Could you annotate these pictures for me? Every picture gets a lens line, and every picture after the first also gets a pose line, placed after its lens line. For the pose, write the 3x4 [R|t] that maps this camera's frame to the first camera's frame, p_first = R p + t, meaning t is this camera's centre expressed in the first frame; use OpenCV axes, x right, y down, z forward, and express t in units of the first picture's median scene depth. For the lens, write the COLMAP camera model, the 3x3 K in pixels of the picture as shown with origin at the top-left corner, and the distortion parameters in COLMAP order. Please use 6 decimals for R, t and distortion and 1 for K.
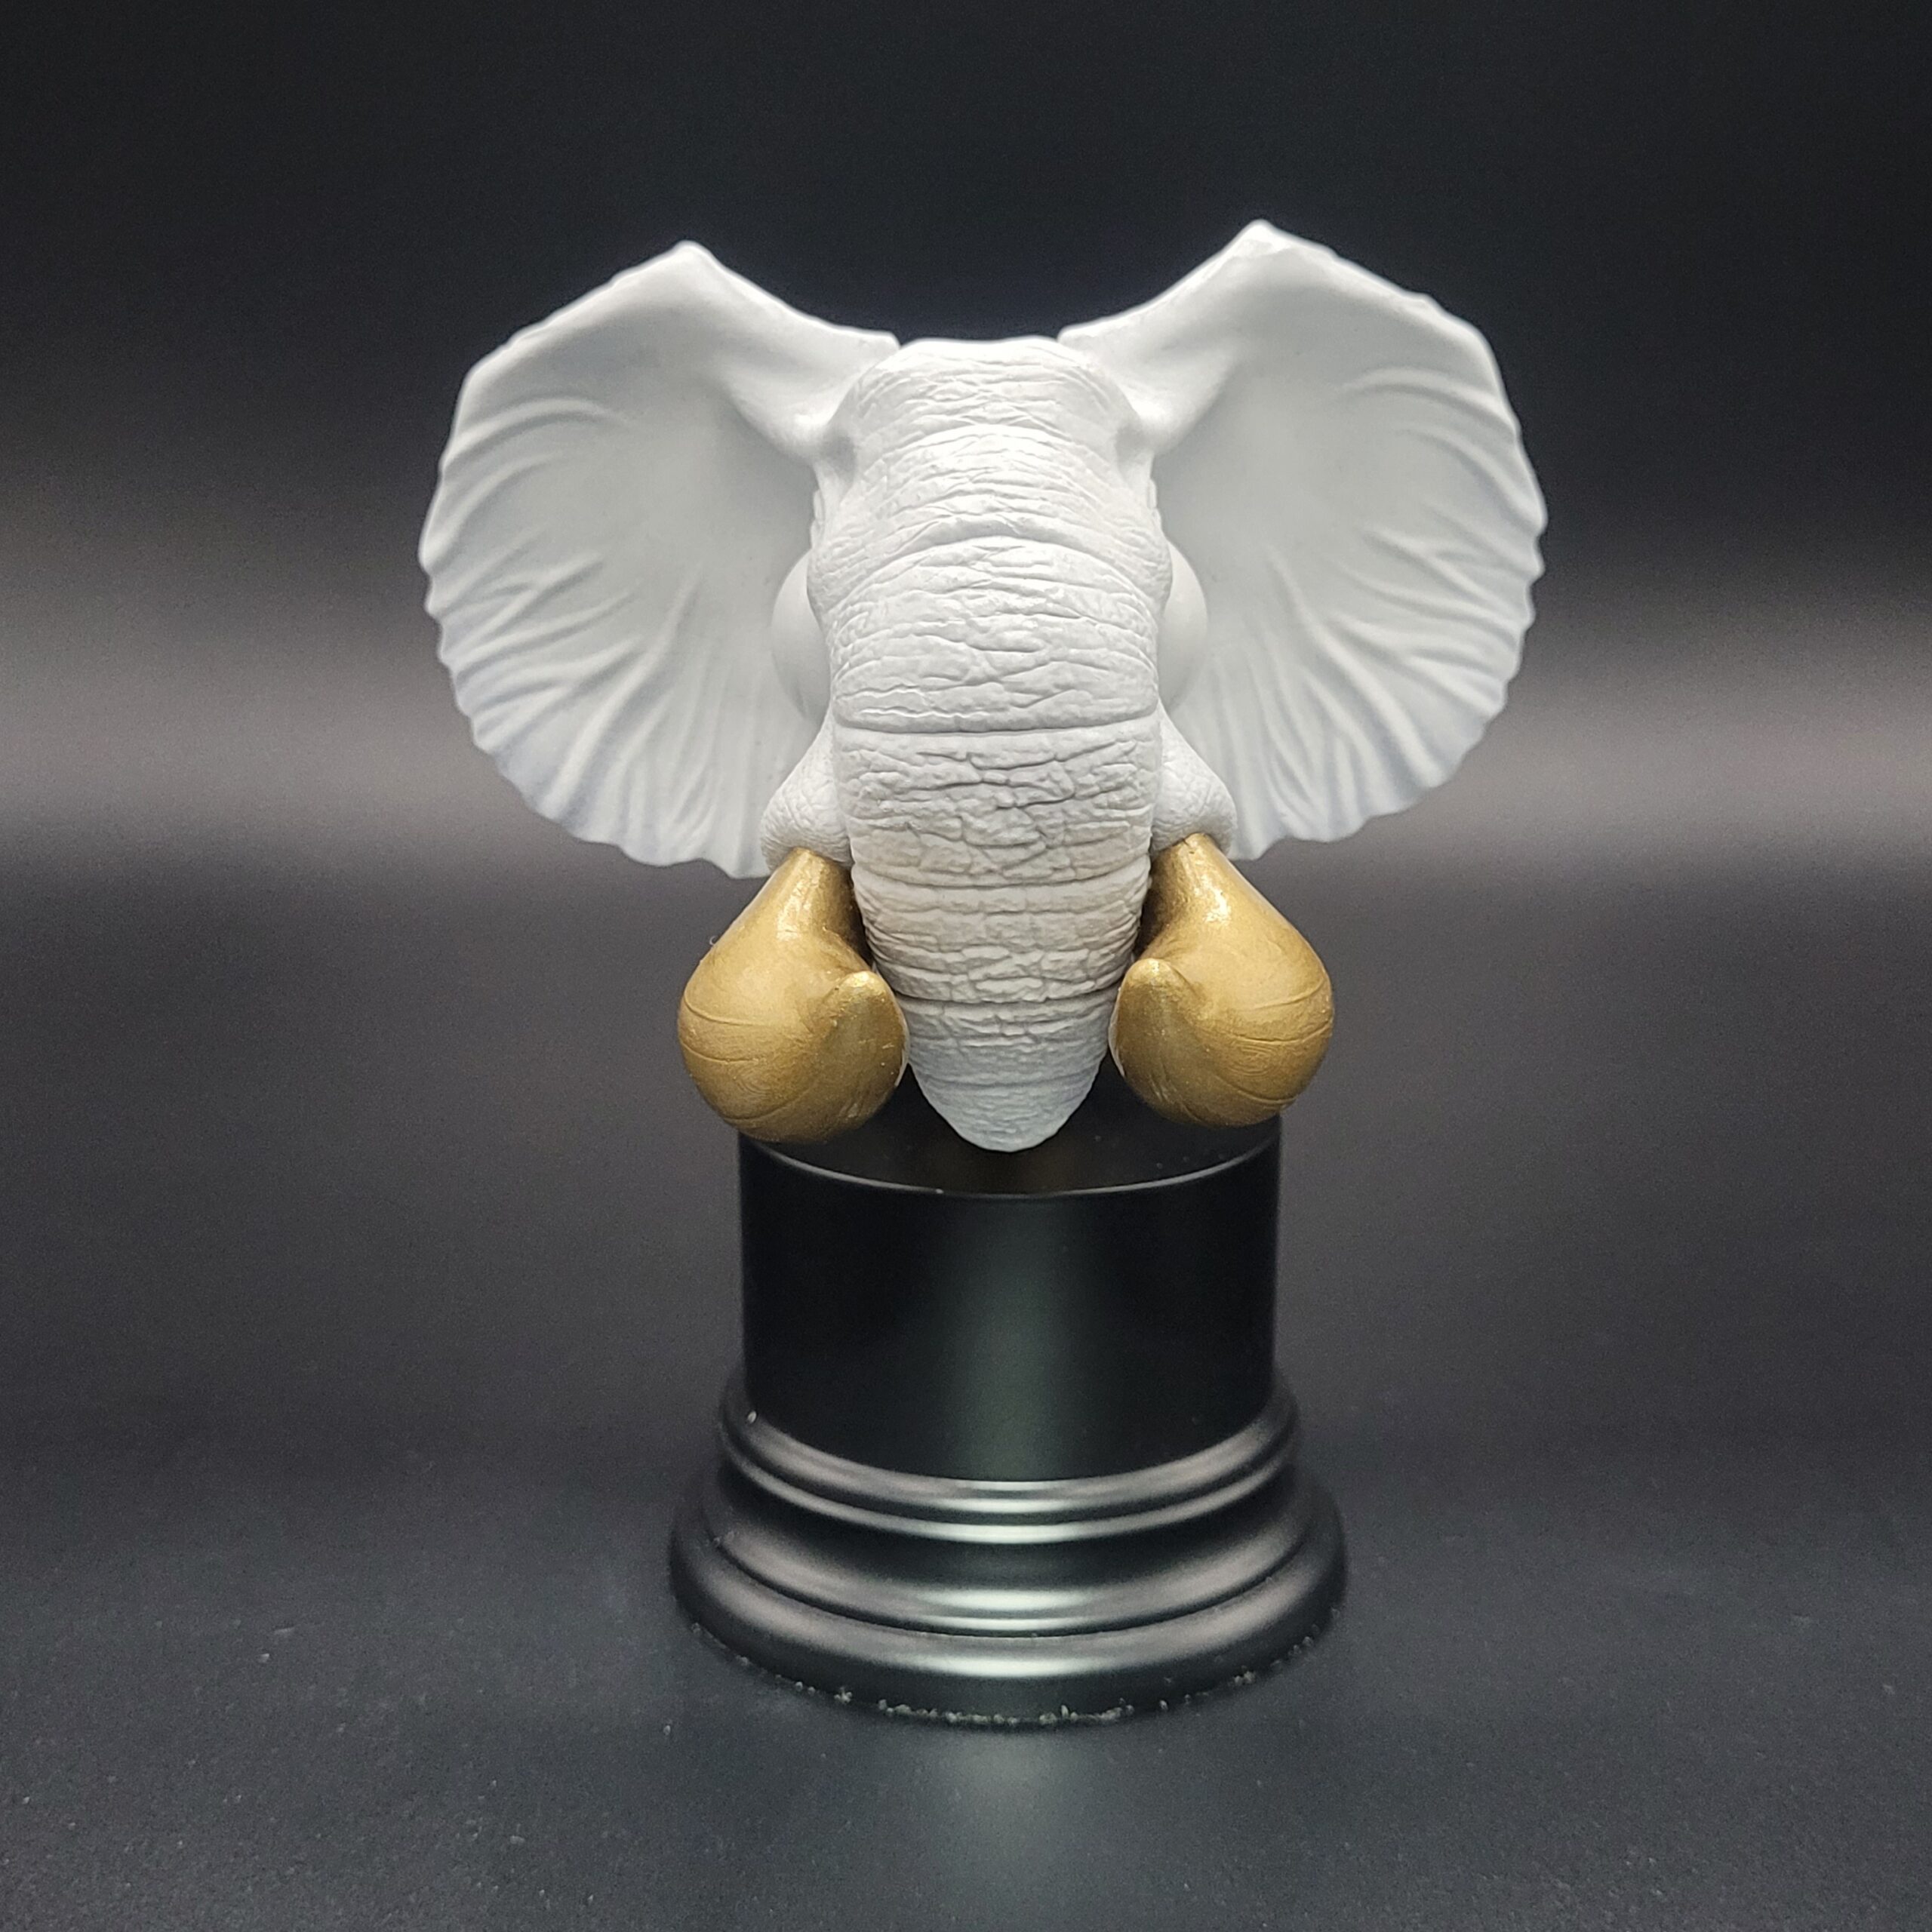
lens RADIAL K [[2809.8, 0, 1041.2], [0, 2809.8, 1008.0], [0, 0, 1]] dist [-0.022158, 0.000000]
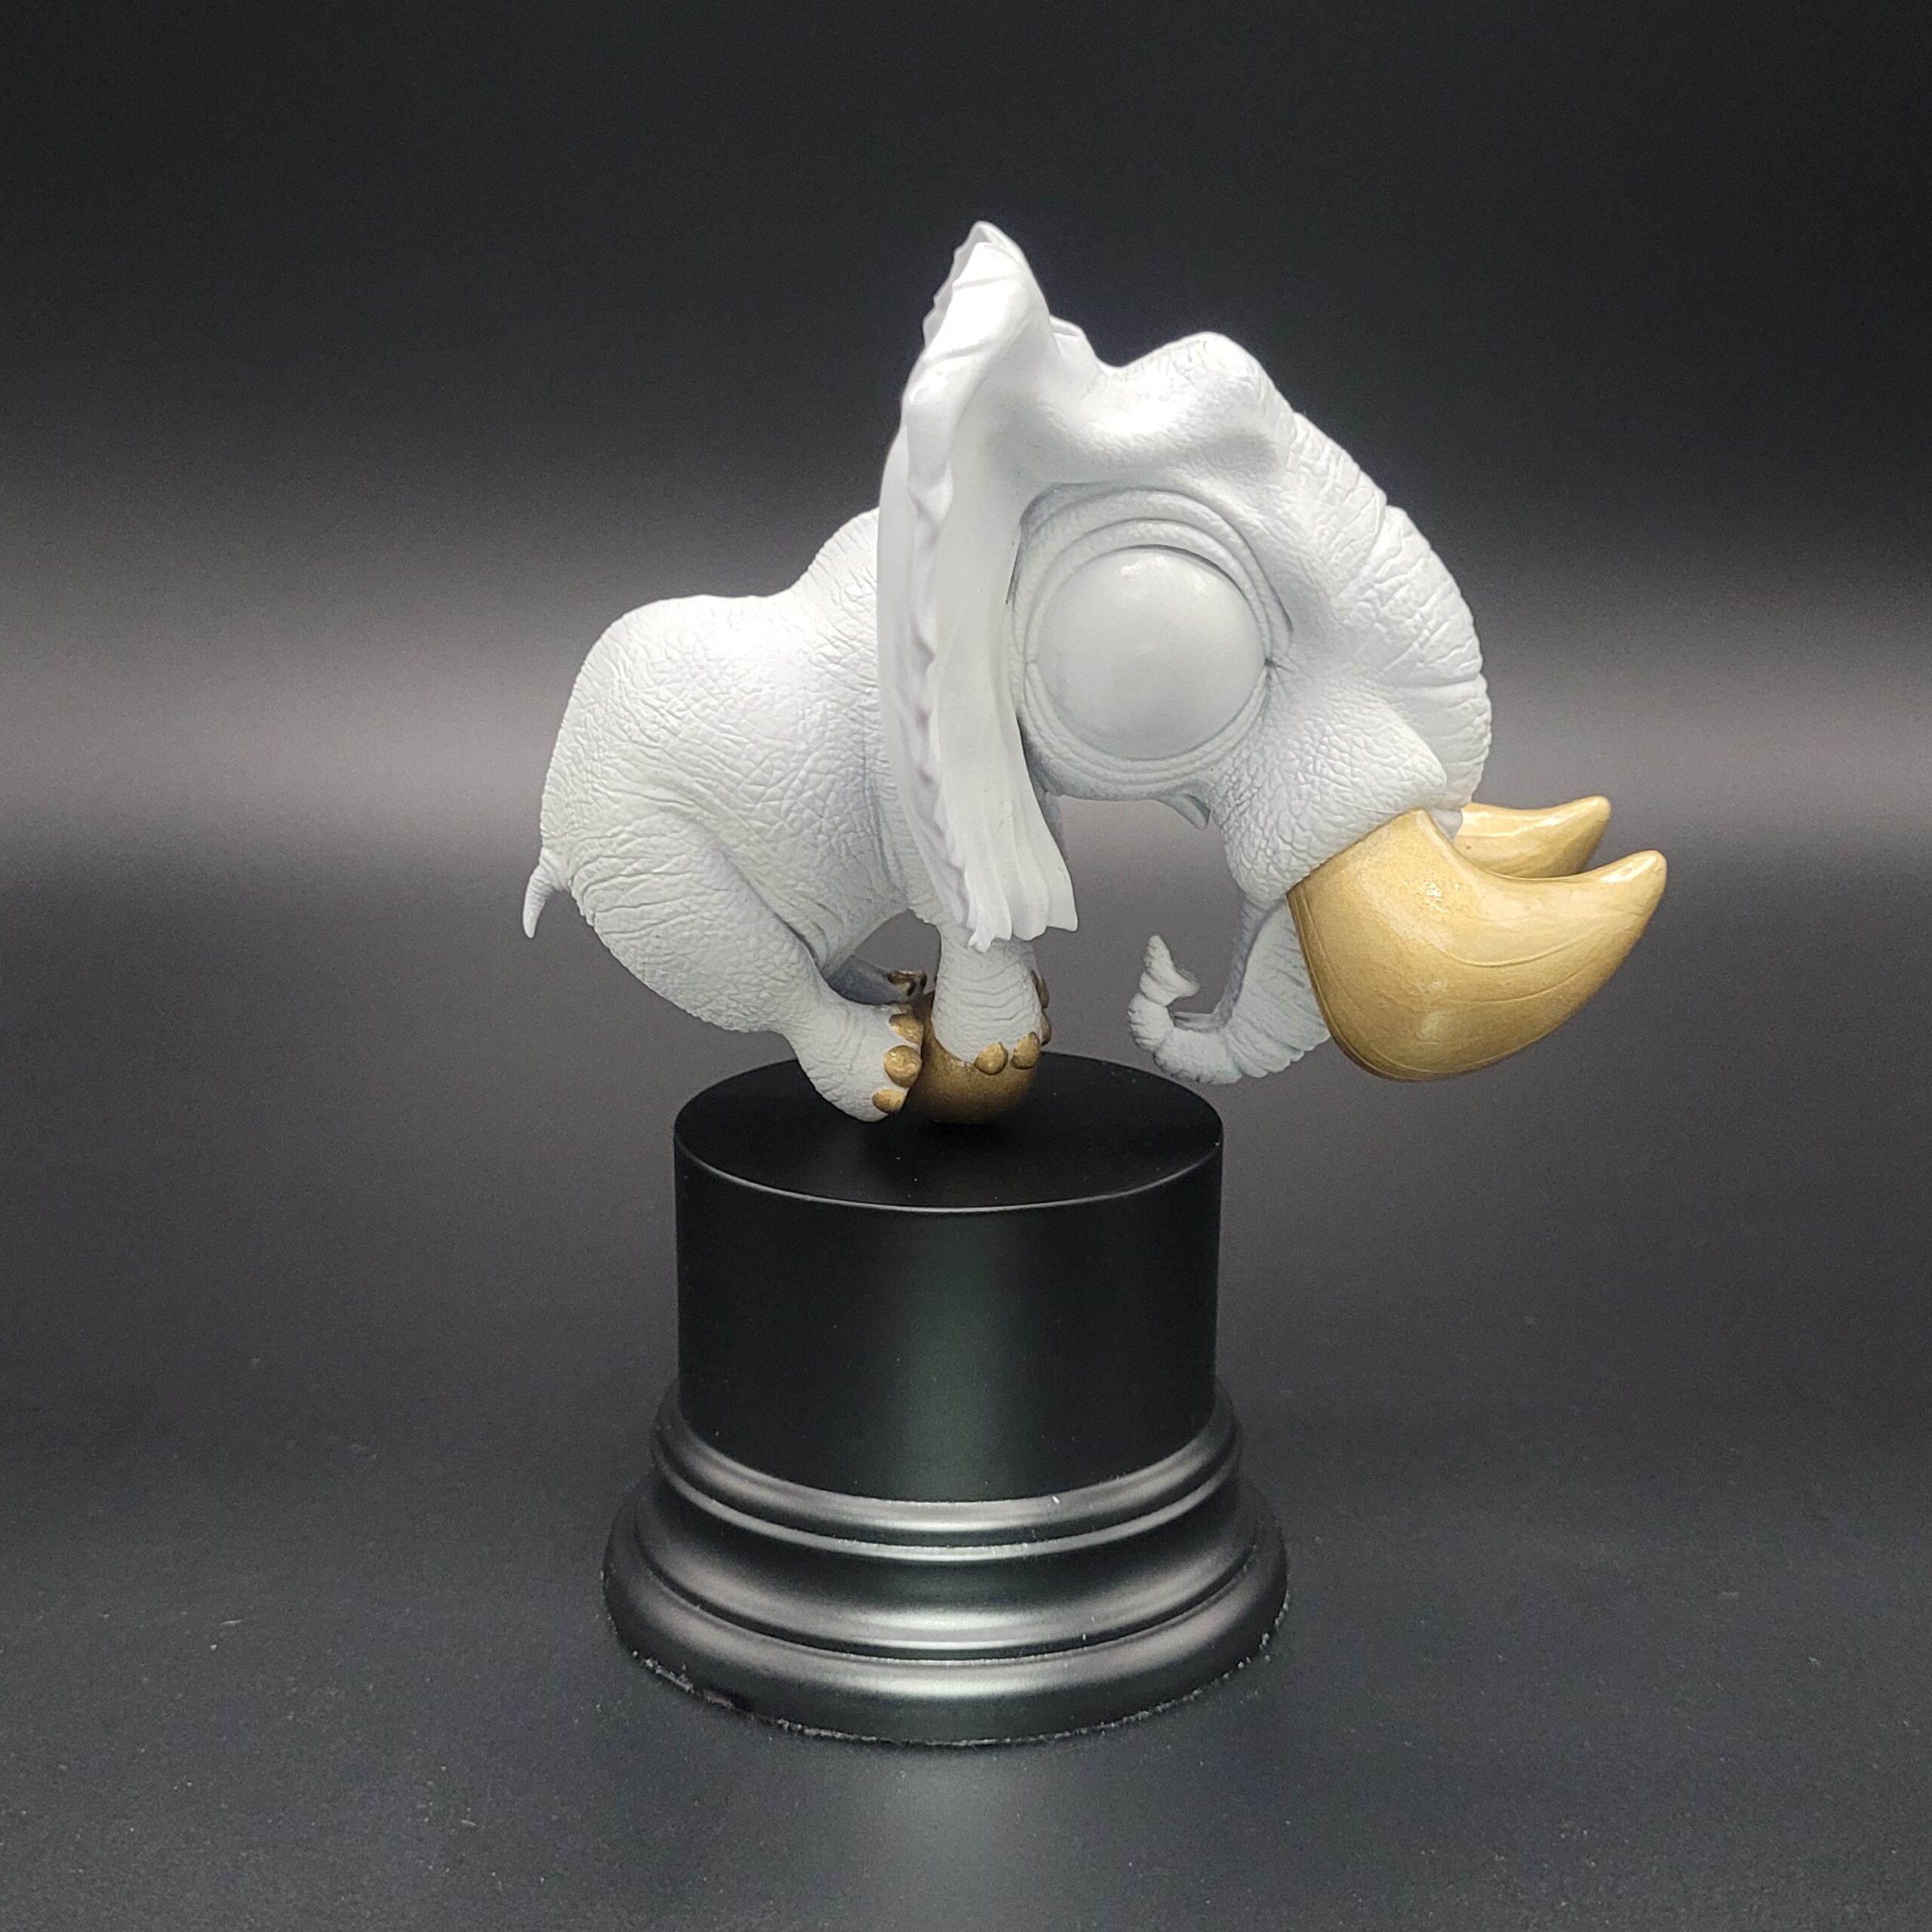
lens RADIAL K [[2582.6, 0, 1010.7], [0, 2582.6, 1015.2], [0, 0, 1]] dist [0.030797, 0.000000]
pose [[0.020207, -0.261691, 0.964940, -1.096518], [0.253953, 0.934827, 0.248207, -0.275481], [-0.967006, 0.240034, 0.085347, 1.107621]]
